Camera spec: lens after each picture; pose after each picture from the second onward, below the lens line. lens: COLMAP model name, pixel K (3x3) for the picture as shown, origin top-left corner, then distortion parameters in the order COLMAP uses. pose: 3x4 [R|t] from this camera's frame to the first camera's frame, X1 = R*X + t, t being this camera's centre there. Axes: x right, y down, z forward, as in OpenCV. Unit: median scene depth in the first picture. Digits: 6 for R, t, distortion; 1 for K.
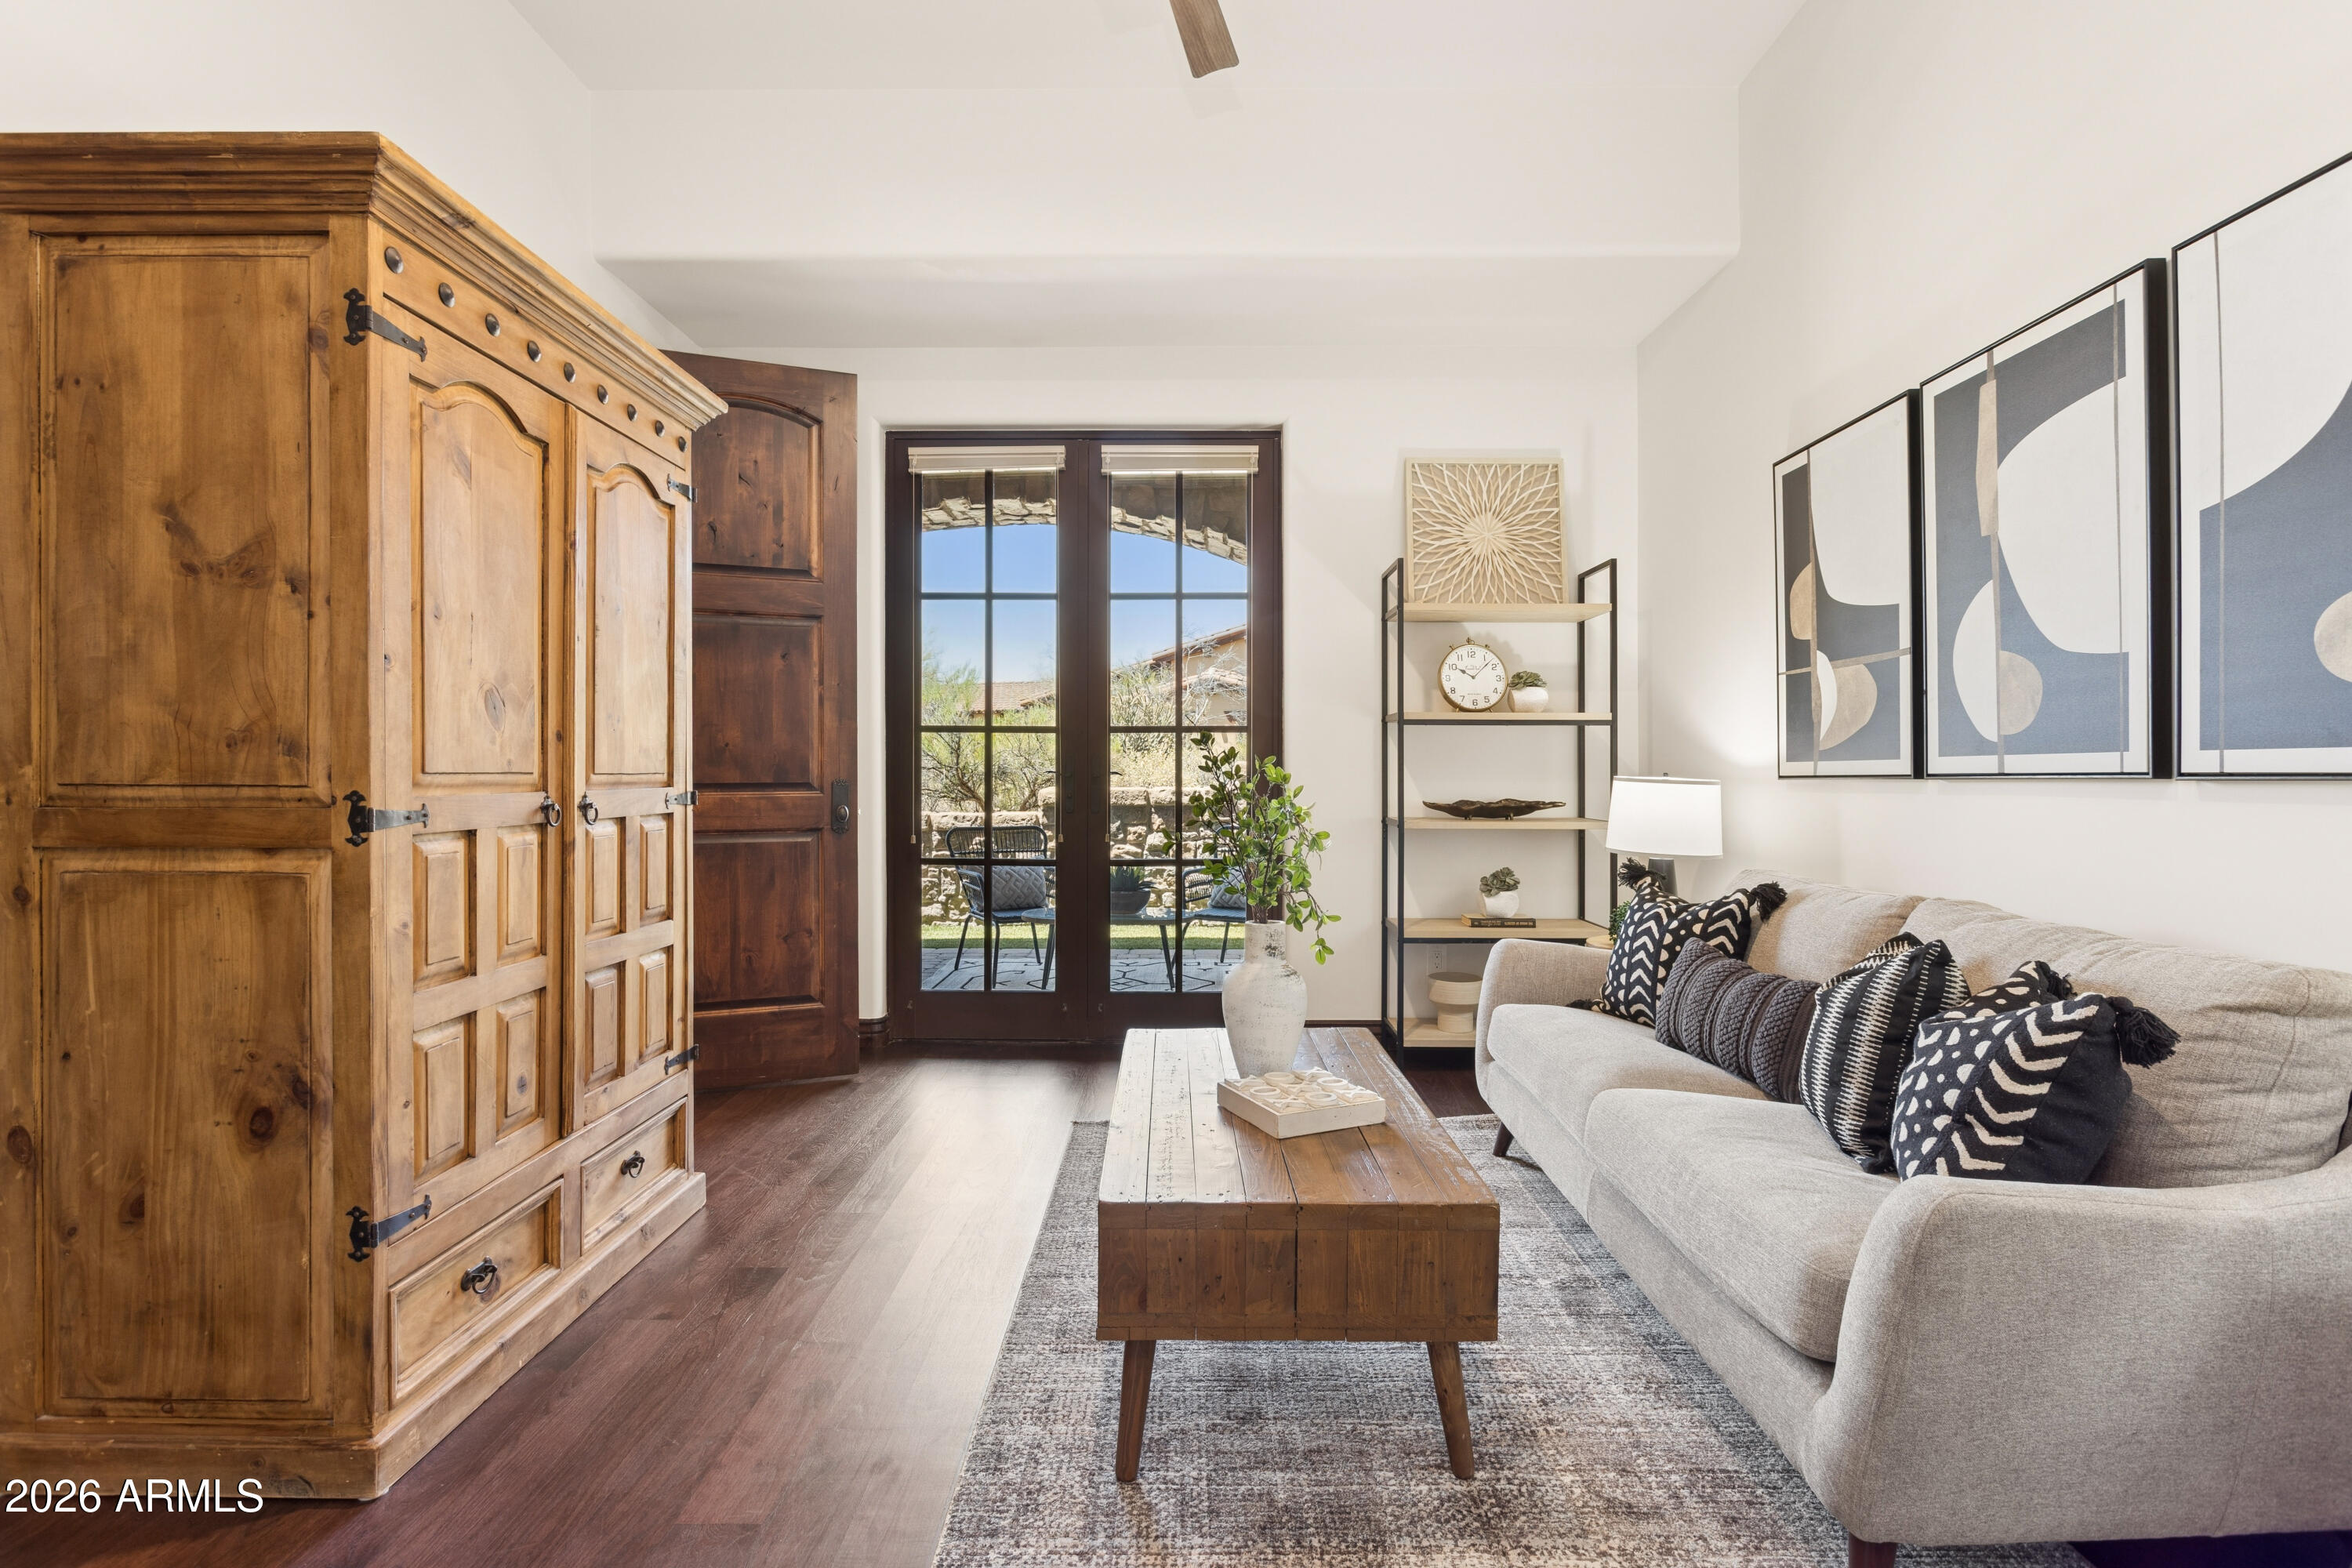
lens RADIAL K [[1102.6, 0, 1164.0], [0, 1102.6, 773.2], [0, 0, 1]] dist [0.002530, 0.000711]
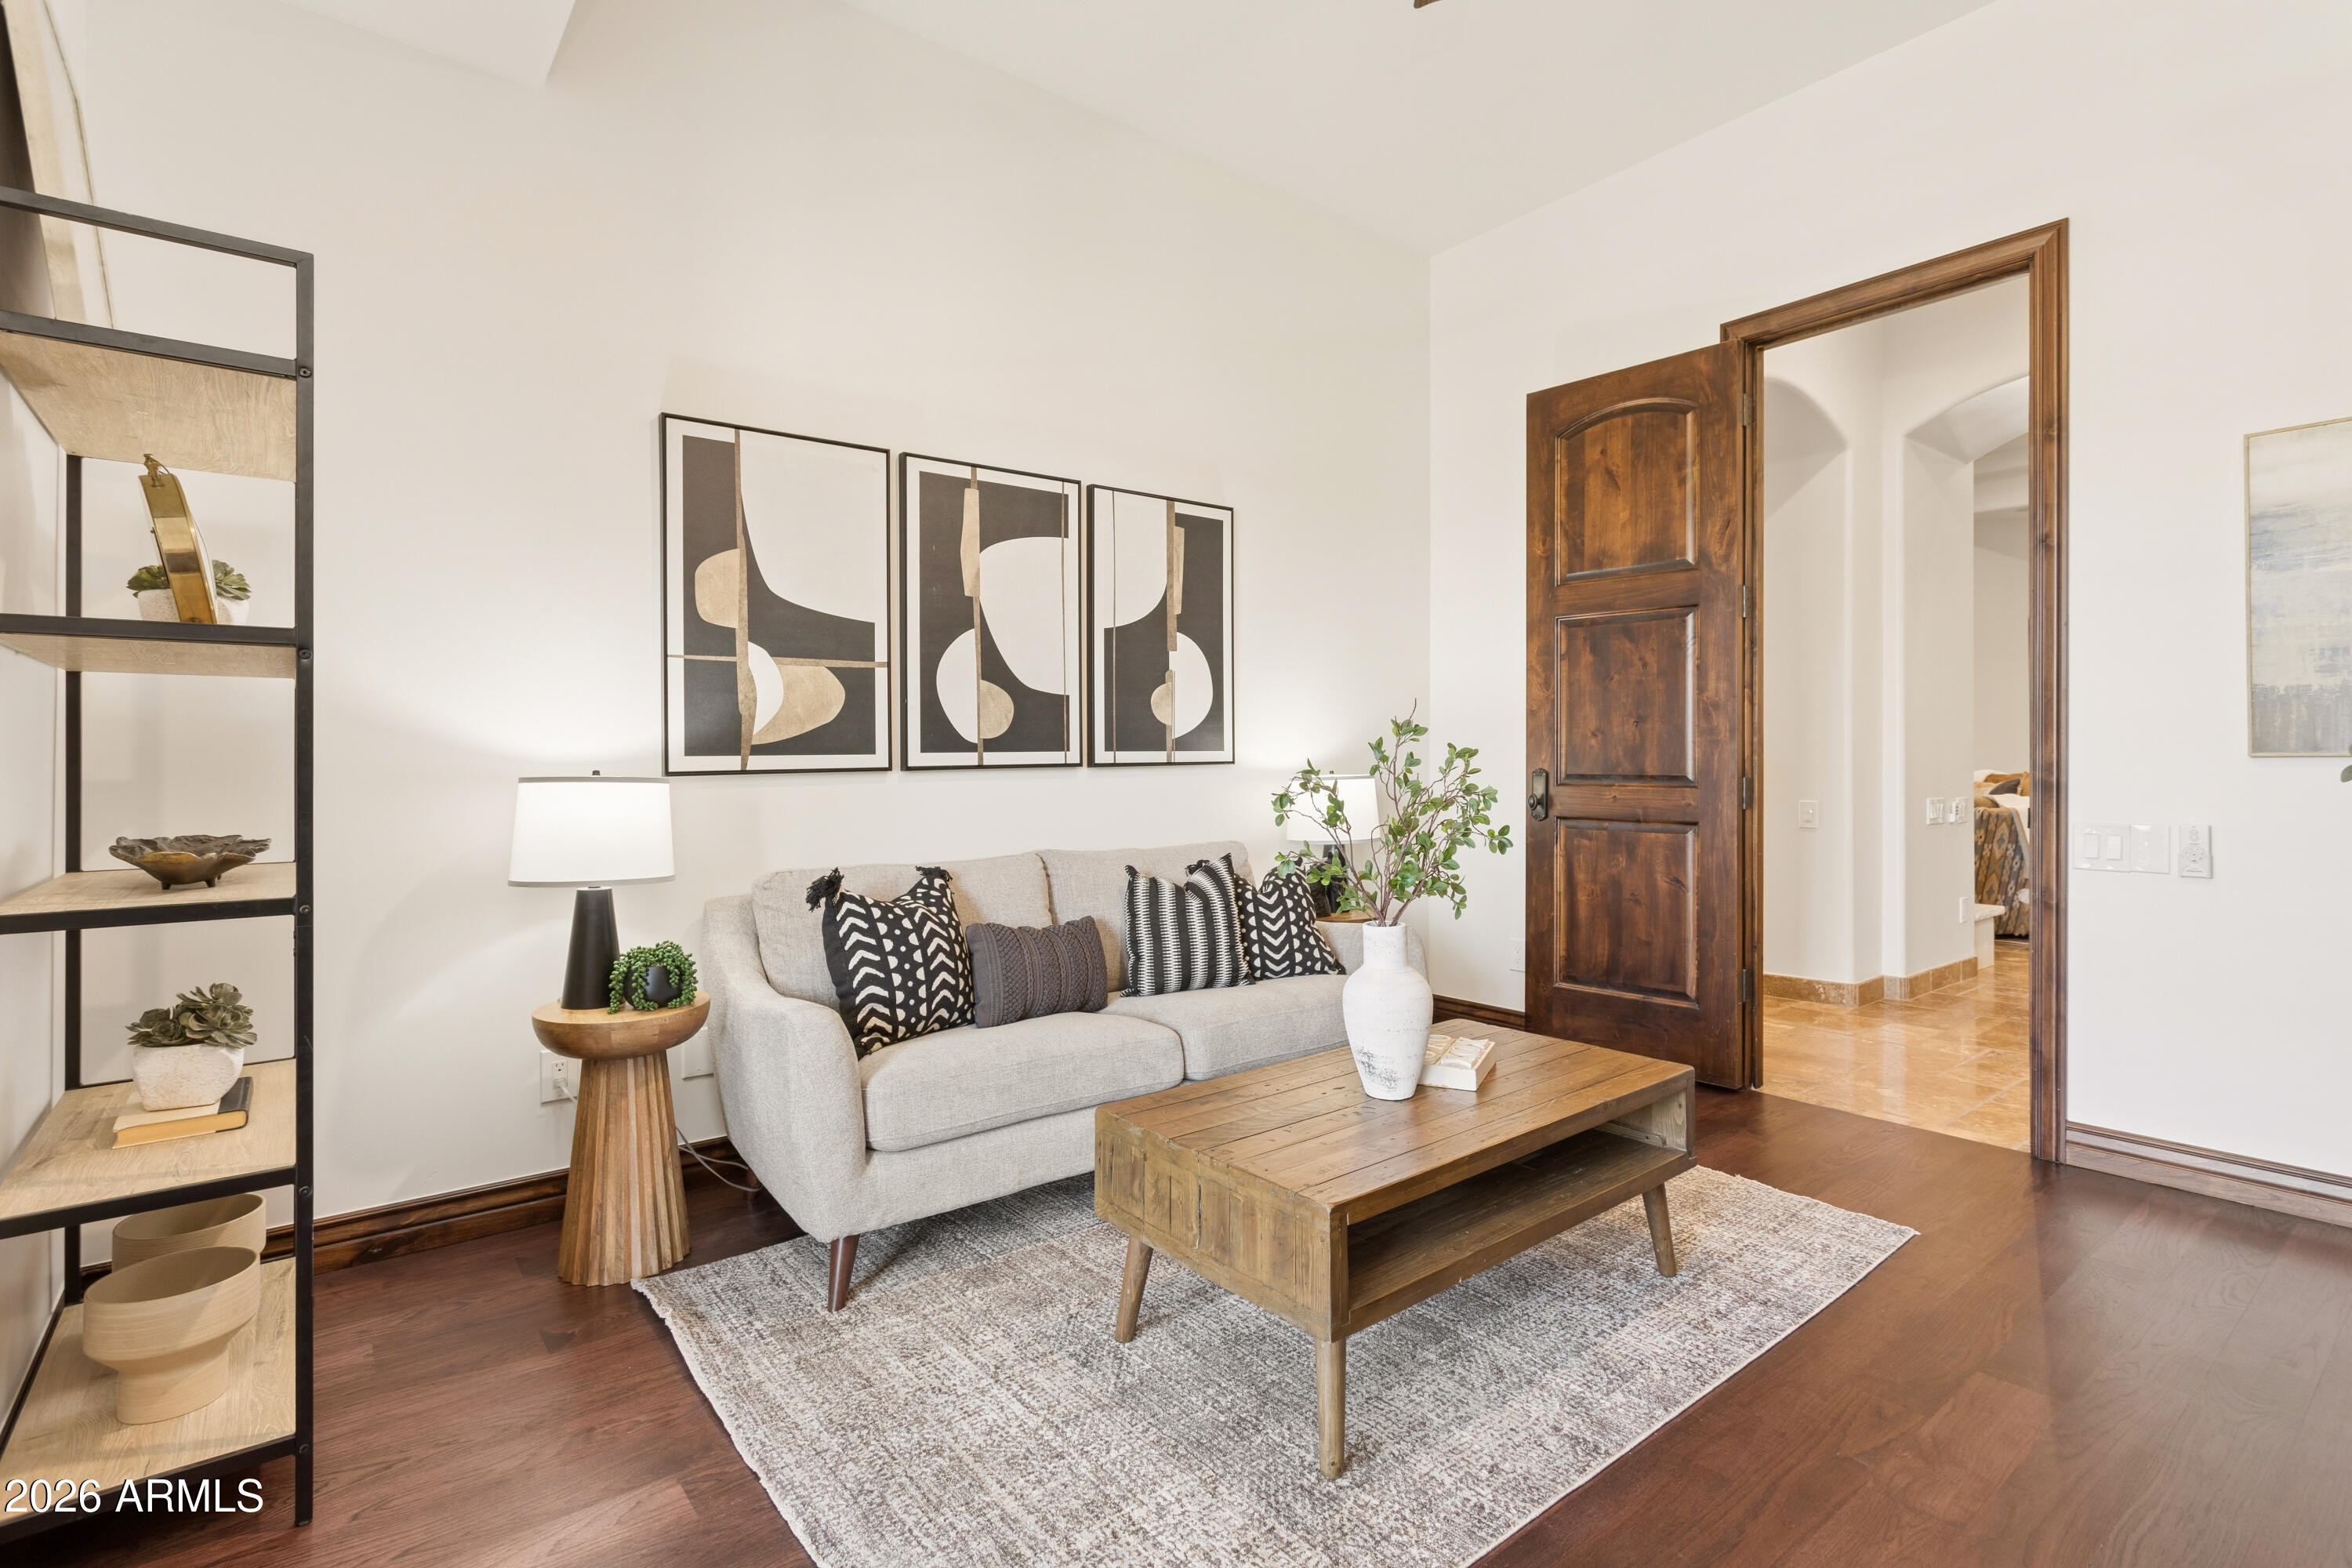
lens RADIAL K [[1102.6, 0, 1172.4], [0, 1102.6, 762.2], [0, 0, 1]] dist [0.002530, 0.000711]
pose [[-0.625189, 0.004058, 0.780463, -0.554481], [0.009702, 0.999950, 0.002573, -0.005810], [-0.780413, 0.009181, -0.625197, 1.821219]]
